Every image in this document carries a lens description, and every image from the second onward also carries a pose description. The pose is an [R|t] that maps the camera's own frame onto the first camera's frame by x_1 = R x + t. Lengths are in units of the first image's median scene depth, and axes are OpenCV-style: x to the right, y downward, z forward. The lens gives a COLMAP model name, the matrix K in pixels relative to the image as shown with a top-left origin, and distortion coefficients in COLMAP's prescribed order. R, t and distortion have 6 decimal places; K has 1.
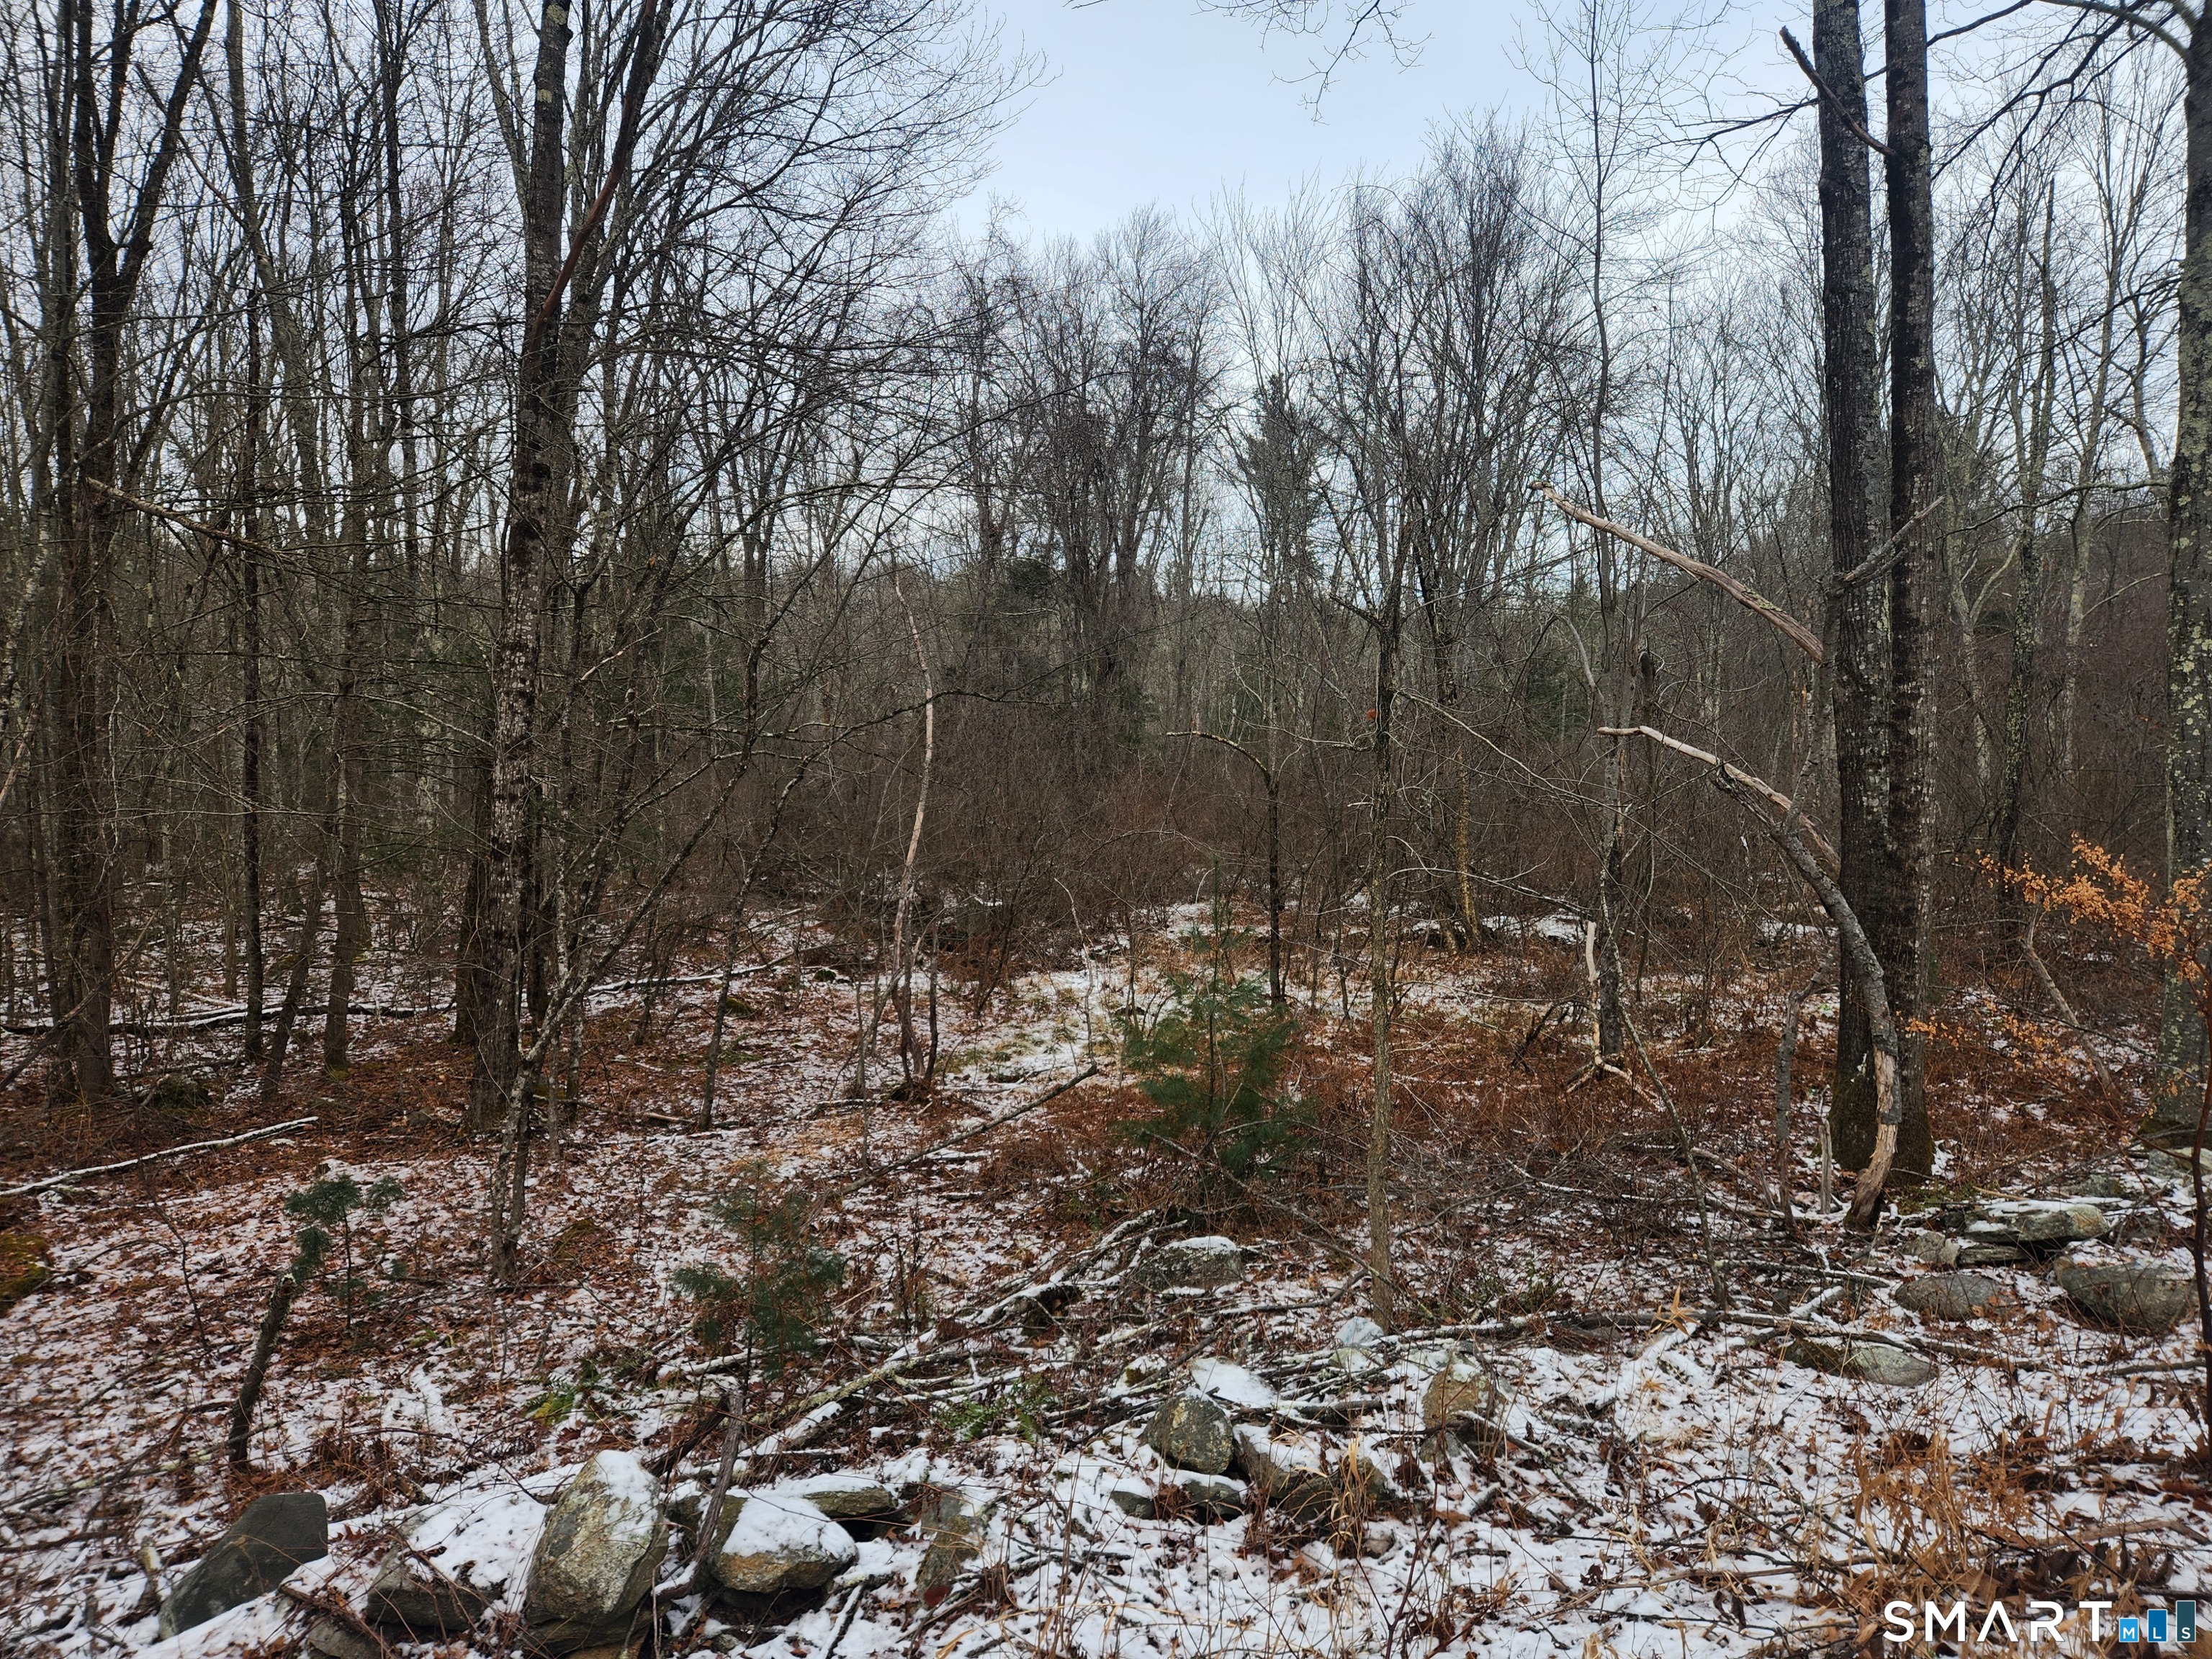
lens RADIAL K [[1515.7, 0, 1097.2], [0, 1515.7, 819.5], [0, 0, 1]] dist [0.090337, -0.075282]
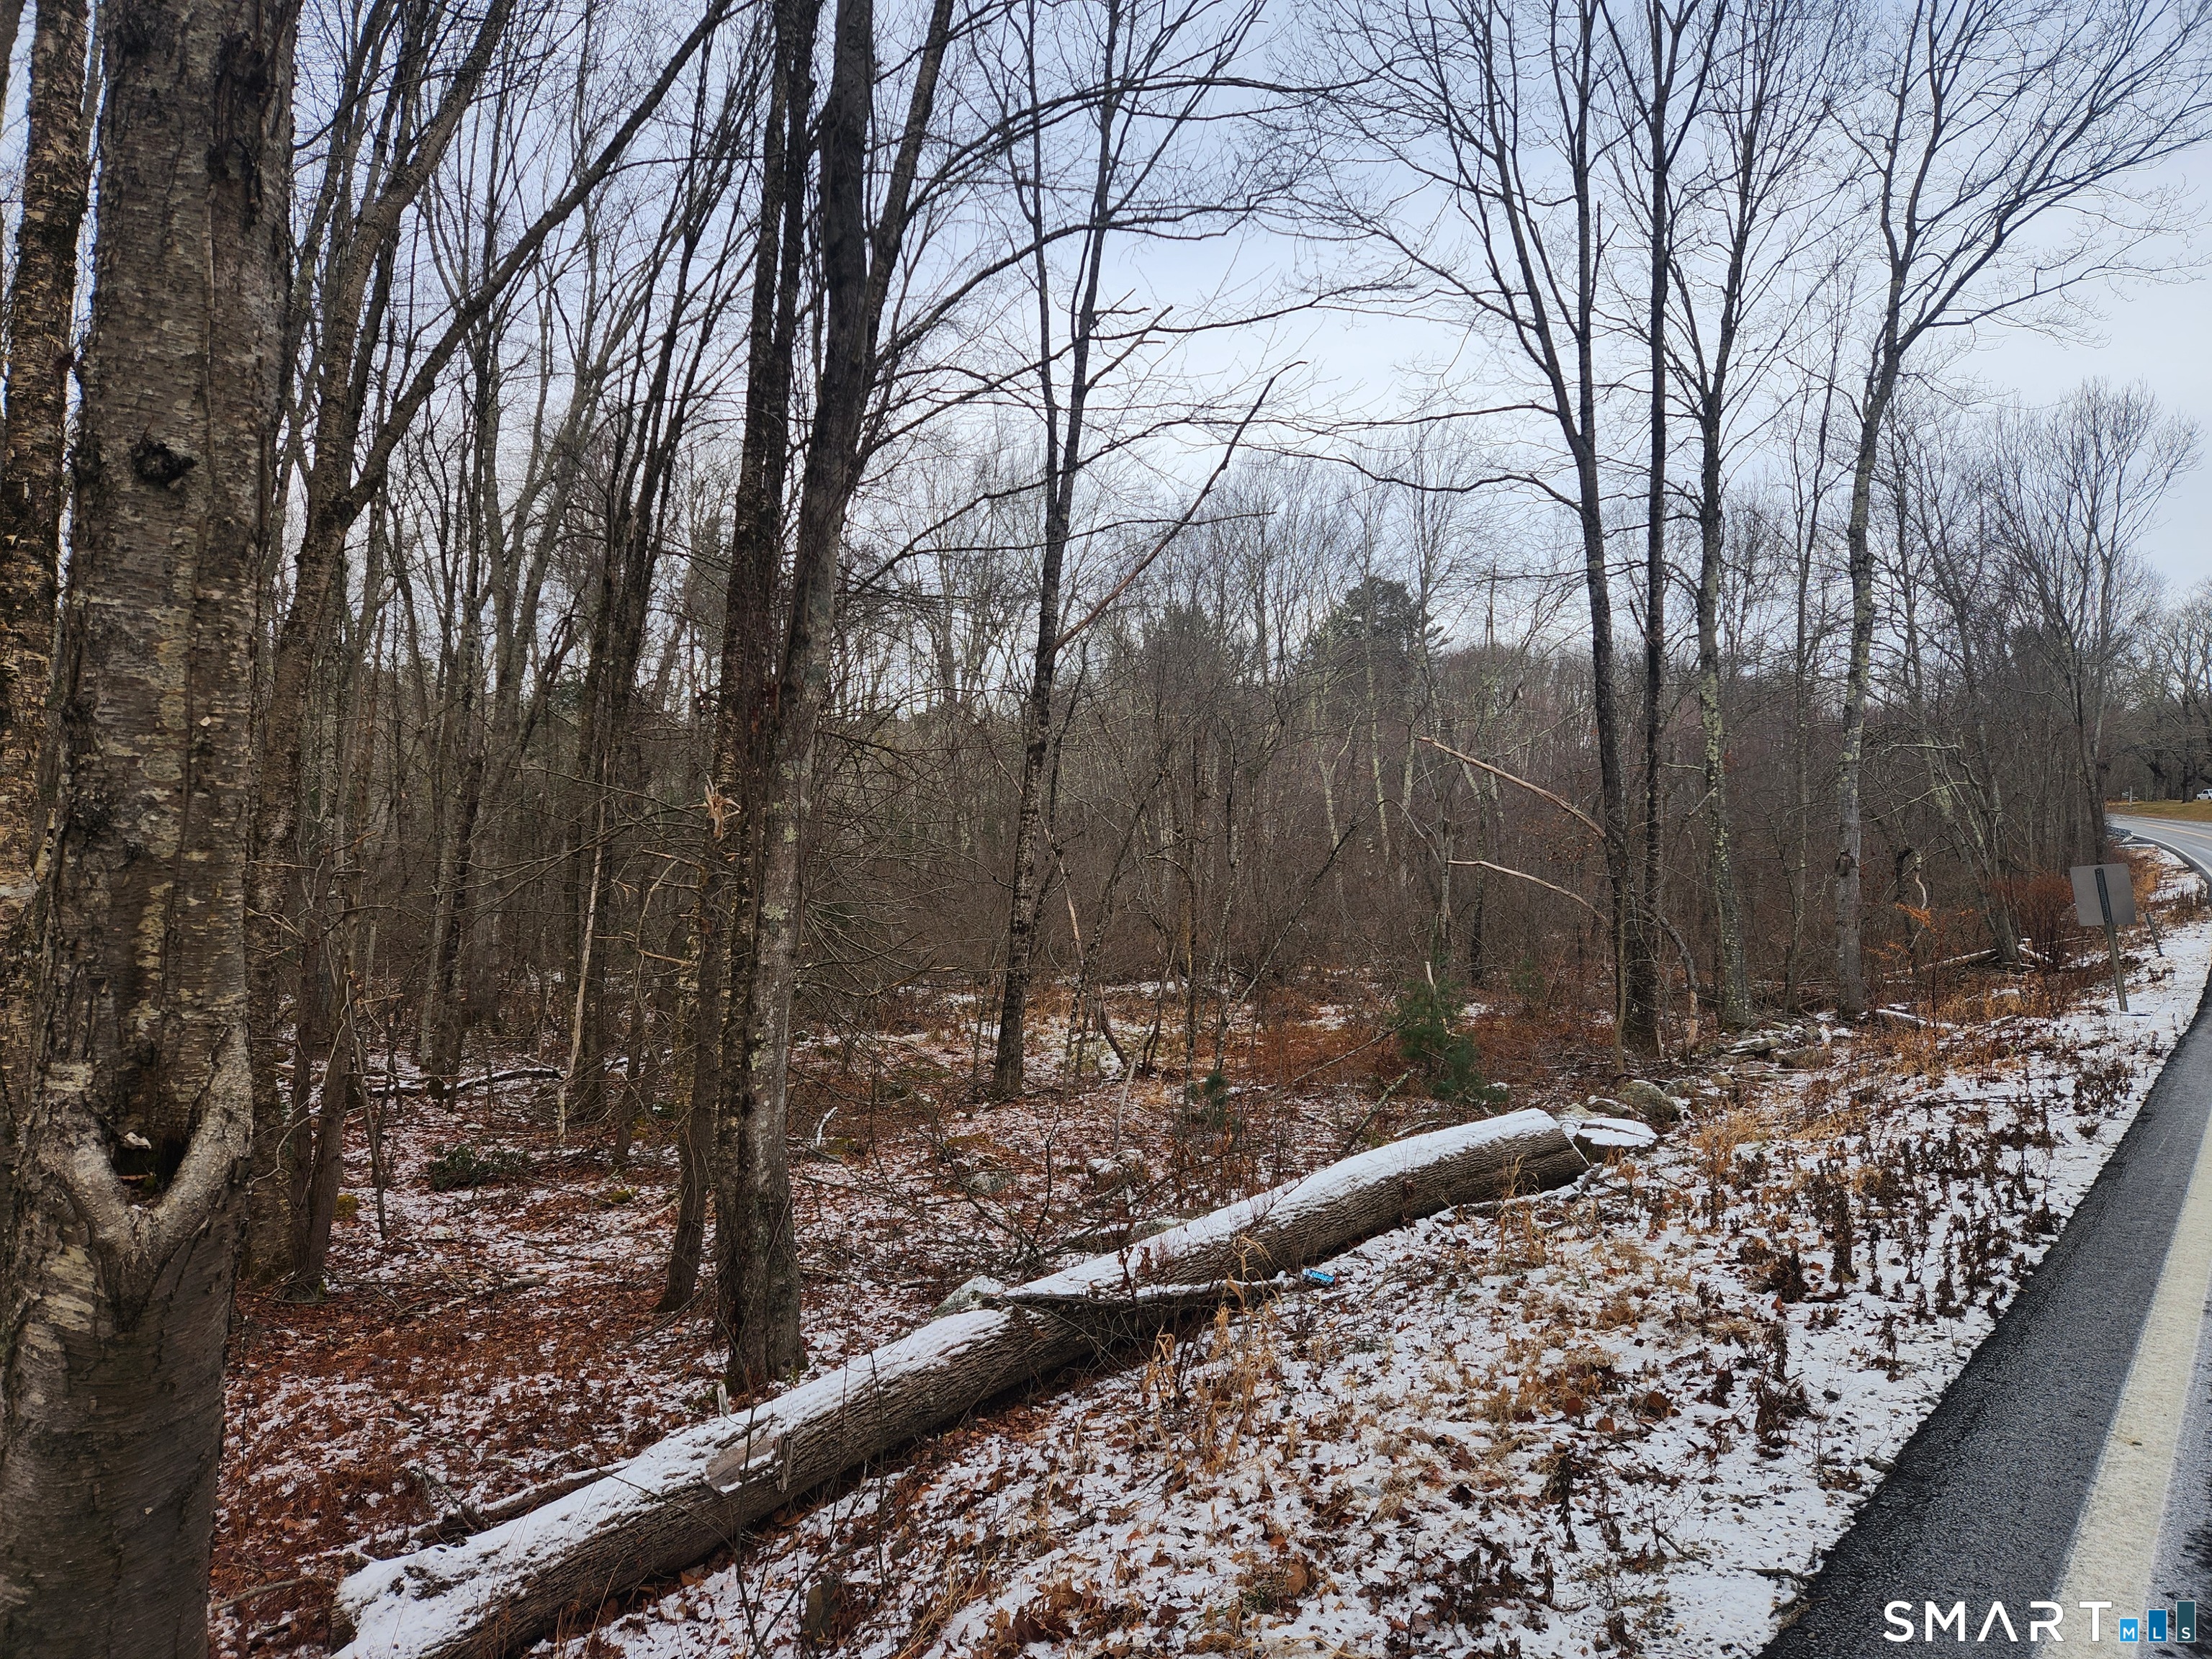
lens RADIAL K [[1526.1, 0, 1085.9], [0, 1526.1, 825.5], [0, 0, 1]] dist [0.080755, -0.074375]
pose [[0.861356, 0.019004, 0.507646, -1.465615], [0.014800, 0.997937, -0.062470, 0.014120], [-0.507786, 0.061322, 0.859298, -0.639227]]
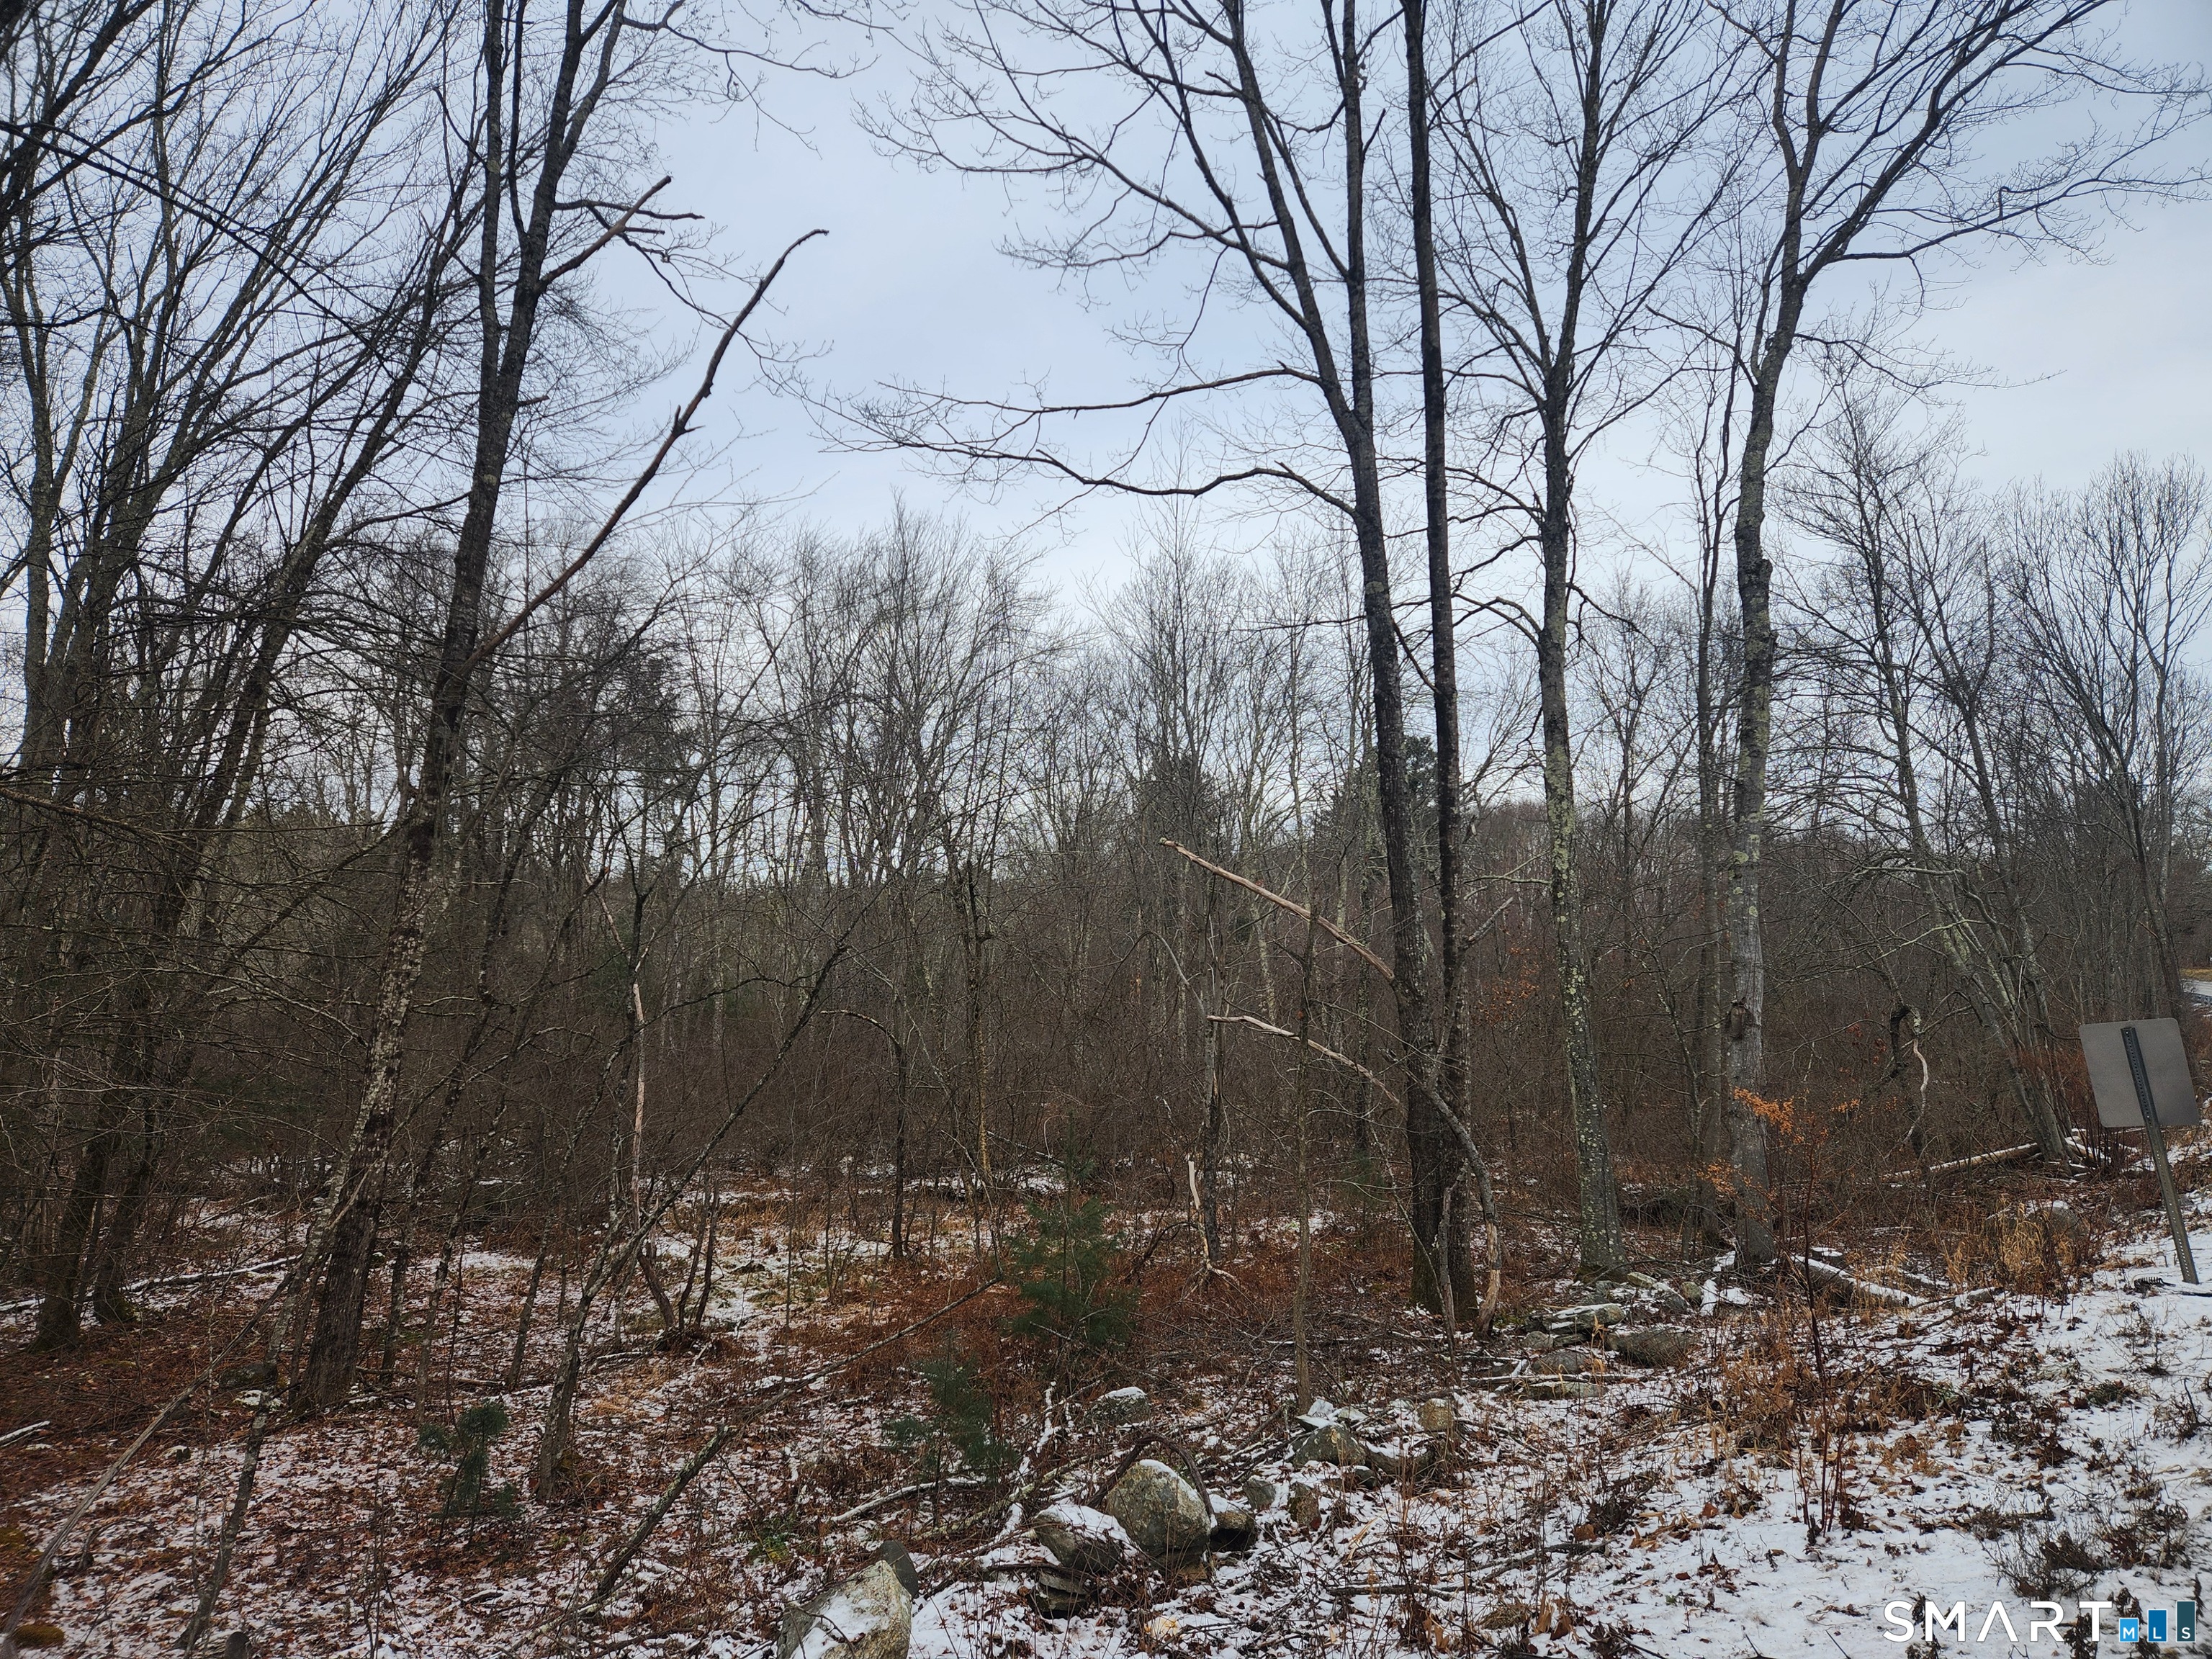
lens RADIAL K [[1472.8, 0, 1111.3], [0, 1472.8, 835.3], [0, 0, 1]] dist [0.077429, -0.069309]
pose [[0.883433, 0.071908, 0.463007, -0.520495], [0.008281, 0.985603, -0.168870, 0.004875], [-0.468484, 0.153020, 0.870119, -0.215819]]
